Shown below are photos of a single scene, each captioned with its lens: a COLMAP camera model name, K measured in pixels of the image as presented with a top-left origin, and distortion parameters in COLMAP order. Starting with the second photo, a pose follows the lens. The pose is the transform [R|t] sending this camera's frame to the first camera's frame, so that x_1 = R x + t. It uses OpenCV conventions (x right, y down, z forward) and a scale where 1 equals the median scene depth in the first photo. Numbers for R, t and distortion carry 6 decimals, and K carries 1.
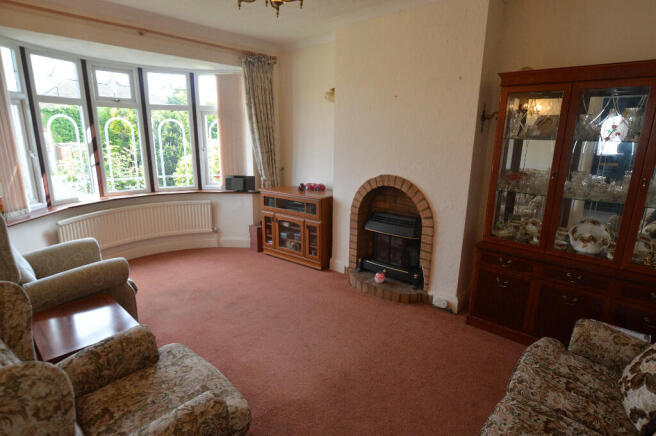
lens RADIAL K [[344.4, 0, 329.8], [0, 344.4, 215.5], [0, 0, 1]] dist [-0.002220, -0.001297]
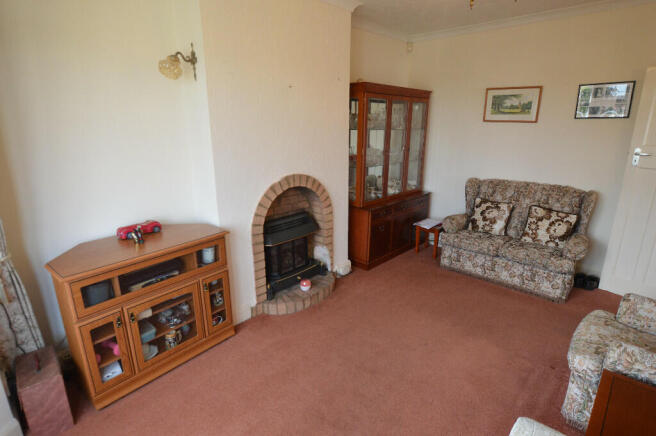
lens RADIAL K [[344.4, 0, 330.2], [0, 344.4, 221.5], [0, 0, 1]] dist [-0.002220, -0.001297]
pose [[0.041053, -0.287622, 0.956864, -0.696600], [0.232305, 0.934175, 0.270835, -0.217566], [-0.971776, 0.211166, 0.105167, 0.806191]]
